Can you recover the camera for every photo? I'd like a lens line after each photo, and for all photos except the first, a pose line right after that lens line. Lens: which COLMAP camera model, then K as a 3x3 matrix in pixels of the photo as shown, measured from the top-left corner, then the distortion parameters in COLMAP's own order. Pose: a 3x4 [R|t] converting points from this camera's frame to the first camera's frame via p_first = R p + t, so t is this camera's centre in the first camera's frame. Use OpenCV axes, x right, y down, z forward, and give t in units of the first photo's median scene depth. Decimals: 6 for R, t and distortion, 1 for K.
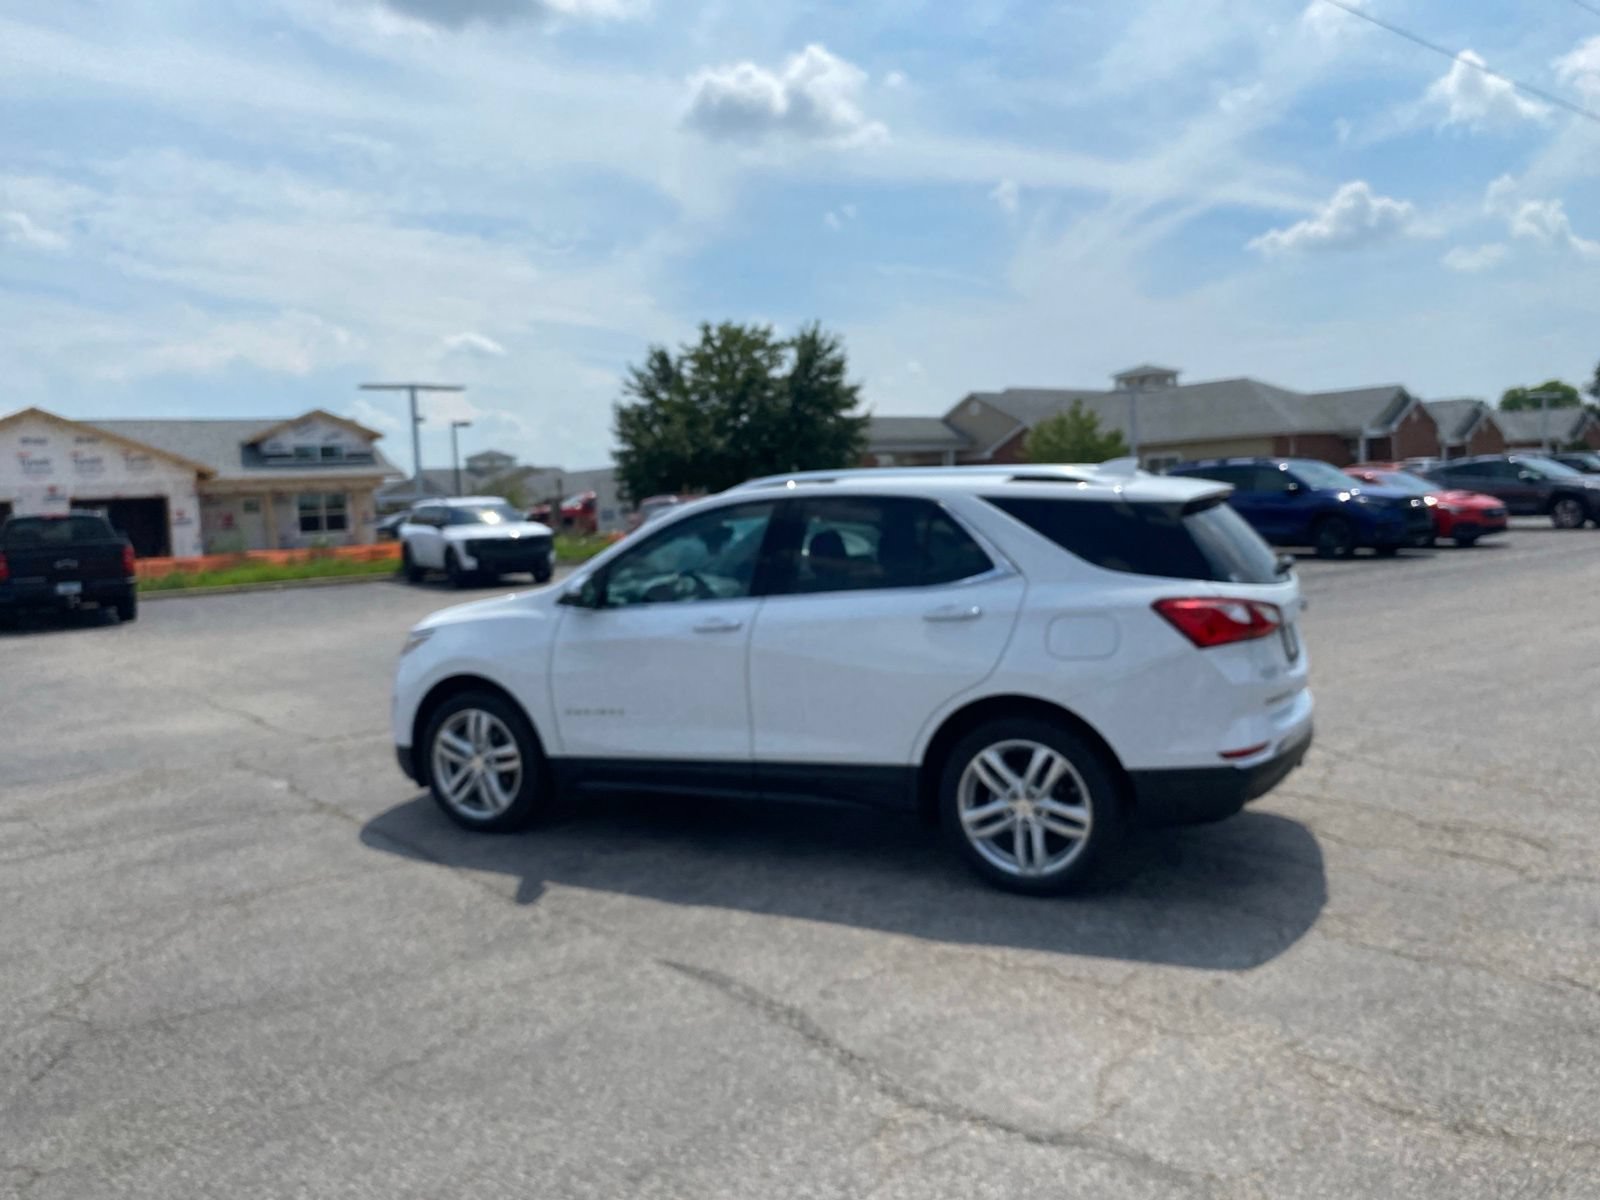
lens RADIAL K [[1243.2, 0, 805.9], [0, 1243.2, 609.5], [0, 0, 1]] dist [-0.004368, -0.007594]
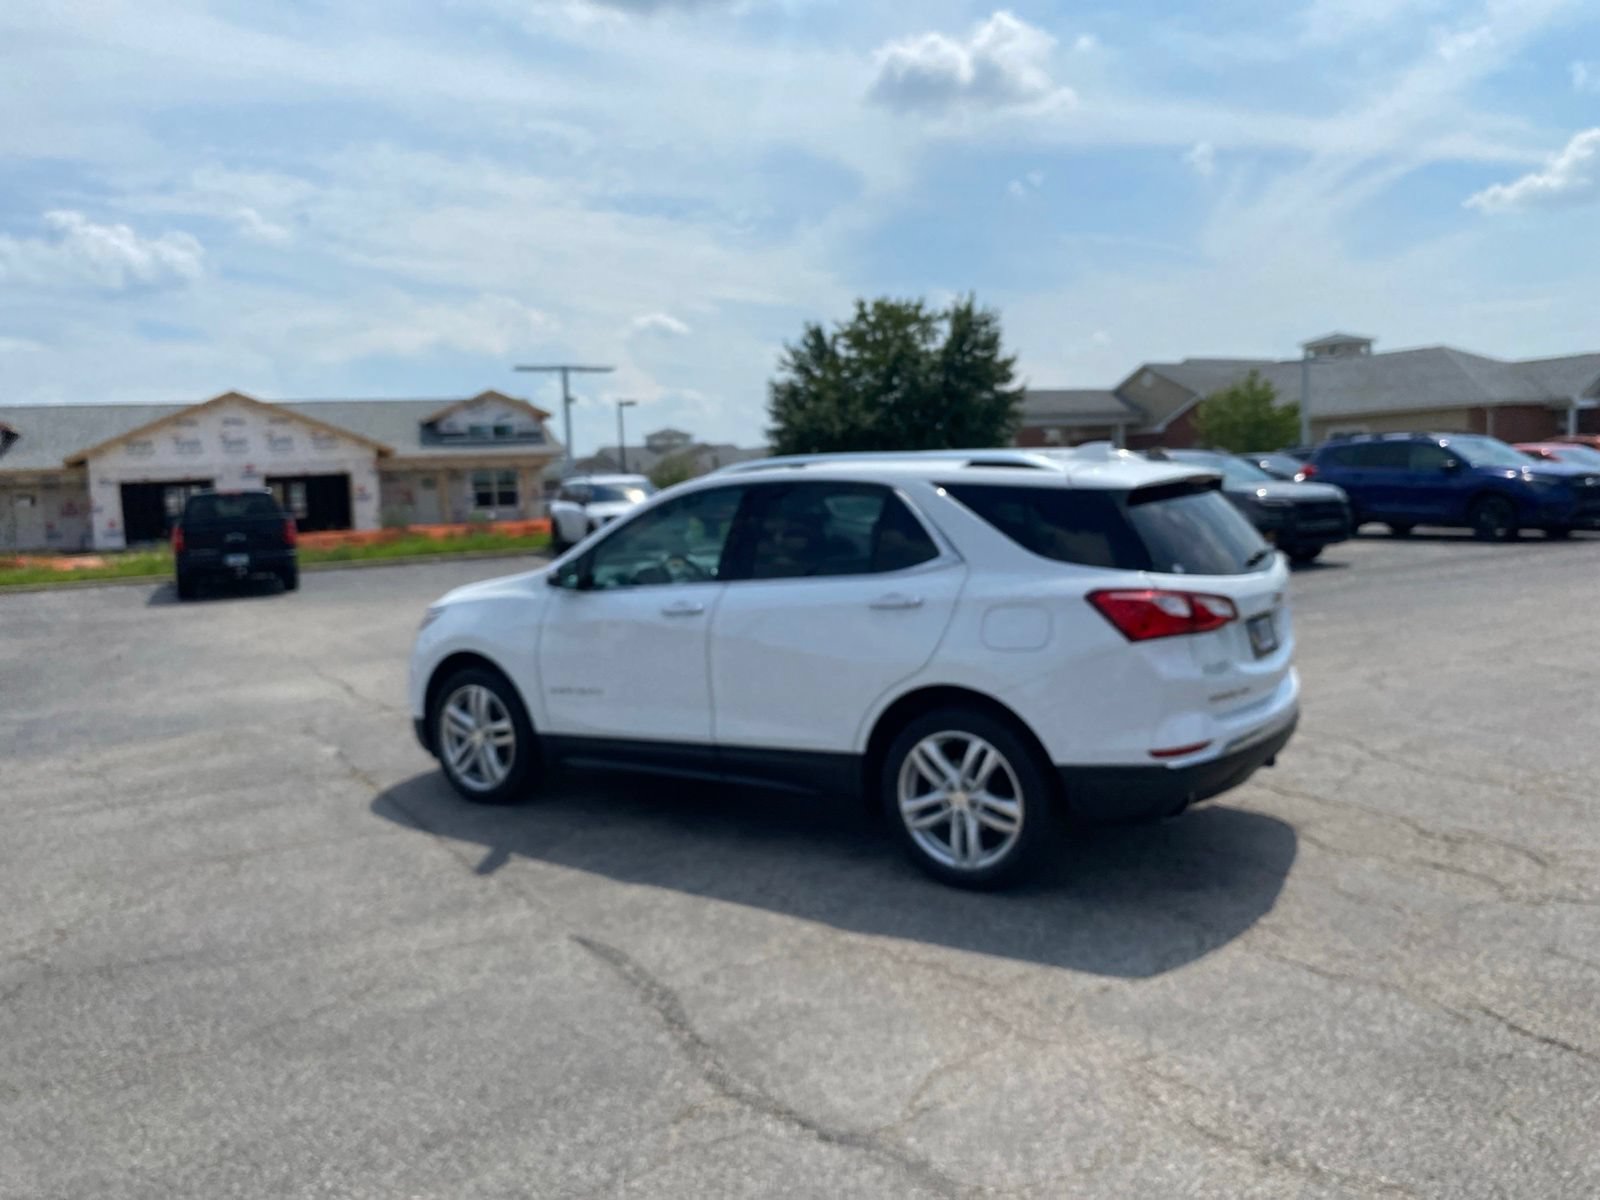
lens RADIAL K [[1243.2, 0, 808.9], [0, 1243.2, 600.7], [0, 0, 1]] dist [-0.004368, -0.007594]
pose [[0.989542, 0.013389, -0.143620, 0.157593], [-0.011499, 0.999836, 0.013983, -0.008352], [0.143784, -0.012185, 0.989534, 0.009957]]
